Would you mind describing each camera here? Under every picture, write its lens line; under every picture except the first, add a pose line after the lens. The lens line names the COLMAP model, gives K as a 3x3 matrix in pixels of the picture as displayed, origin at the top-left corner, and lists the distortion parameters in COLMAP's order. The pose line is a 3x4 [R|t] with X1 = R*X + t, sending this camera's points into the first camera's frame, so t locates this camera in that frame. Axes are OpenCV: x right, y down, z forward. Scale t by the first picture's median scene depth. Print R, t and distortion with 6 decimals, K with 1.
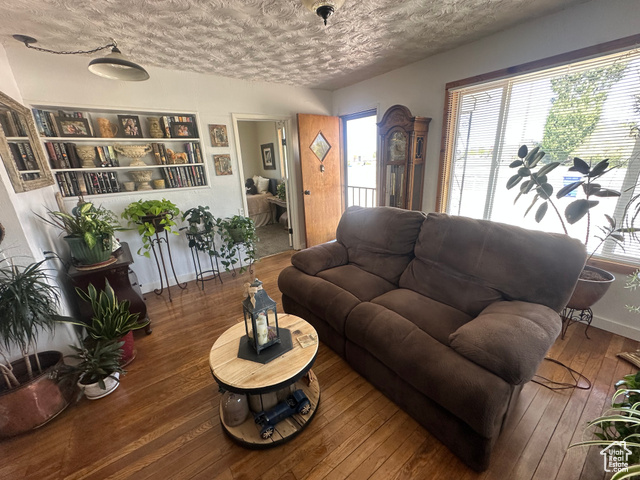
lens RADIAL K [[256.5, 0, 320.7], [0, 256.5, 237.2], [0, 0, 1]] dist [-0.000091, 0.000669]
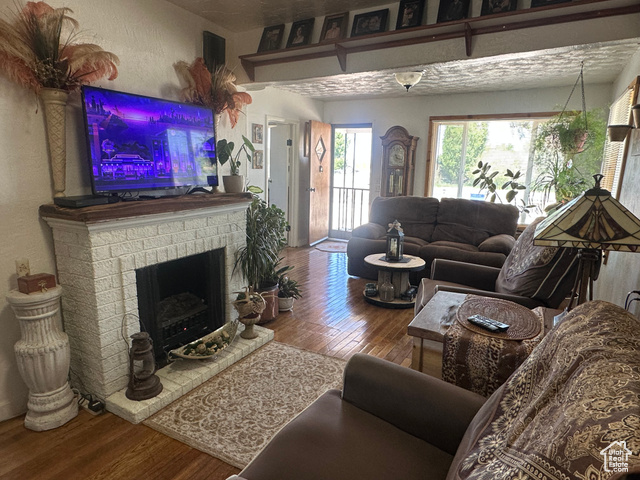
lens RADIAL K [[390.7, 0, 320.1], [0, 390.7, 242.5], [0, 0, 1]] dist [-0.001539, -0.000960]
pose [[0.917055, -0.014563, 0.398494, -0.977292], [0.054500, 0.994533, -0.089075, 0.280459], [-0.395018, 0.103405, 0.912835, -0.709278]]
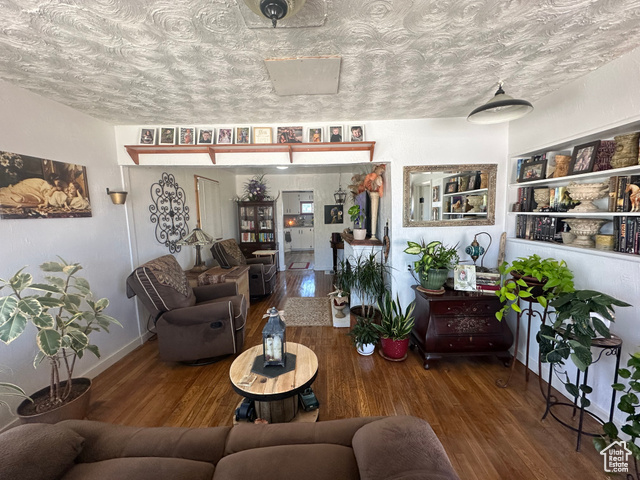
lens RADIAL K [[256.5, 0, 326.4], [0, 256.5, 240.9], [0, 0, 1]] dist [-0.000091, 0.000669]
pose [[-0.603337, 0.143386, -0.784490, 0.272629], [-0.189049, 0.929949, 0.315367, -0.297534], [0.774755, 0.338579, -0.533966, 0.871825]]
